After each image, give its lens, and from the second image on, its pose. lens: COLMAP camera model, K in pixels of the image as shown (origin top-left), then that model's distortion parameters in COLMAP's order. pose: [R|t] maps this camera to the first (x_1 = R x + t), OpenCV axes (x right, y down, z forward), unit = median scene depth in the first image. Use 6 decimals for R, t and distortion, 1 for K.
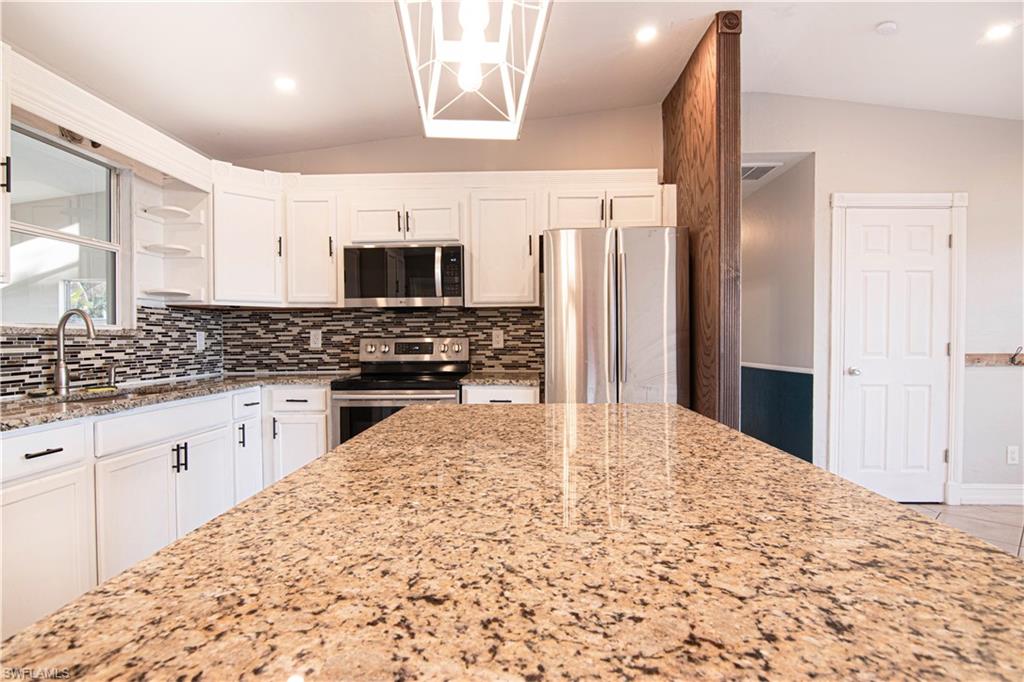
lens RADIAL K [[521.4, 0, 506.1], [0, 521.4, 344.2], [0, 0, 1]] dist [-0.003612, -0.018220]
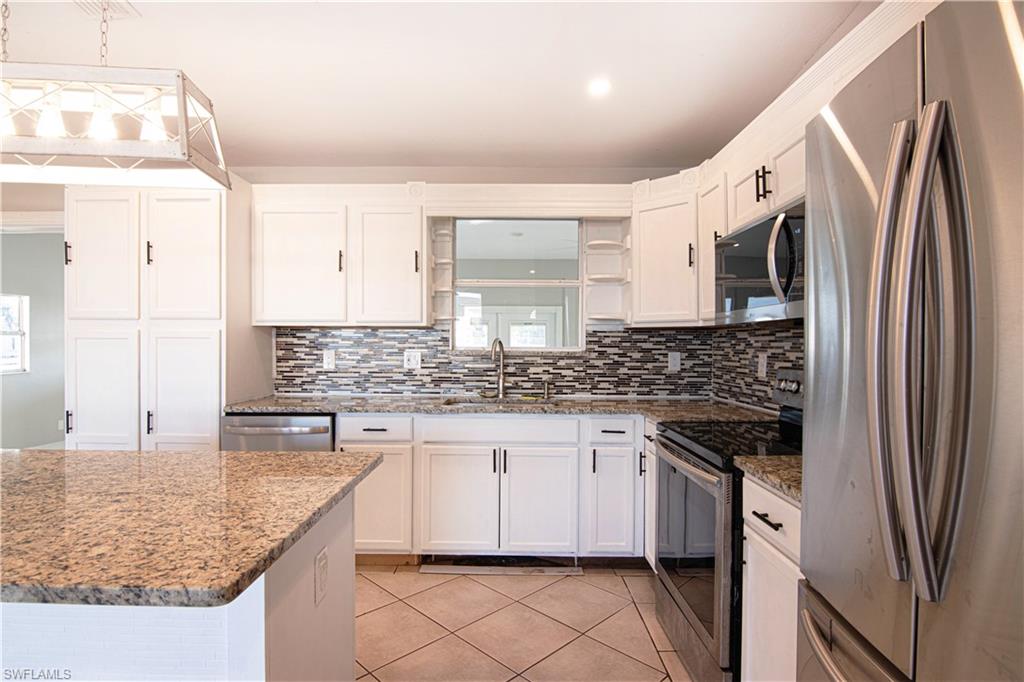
lens RADIAL K [[521.7, 0, 506.6], [0, 521.7, 344.1], [0, 0, 1]] dist [-0.004355, -0.012716]
pose [[0.033477, 0.011008, -0.999379, 0.404921], [-0.016422, 0.999810, 0.010463, -0.046523], [0.999305, 0.016062, 0.033652, 0.675702]]
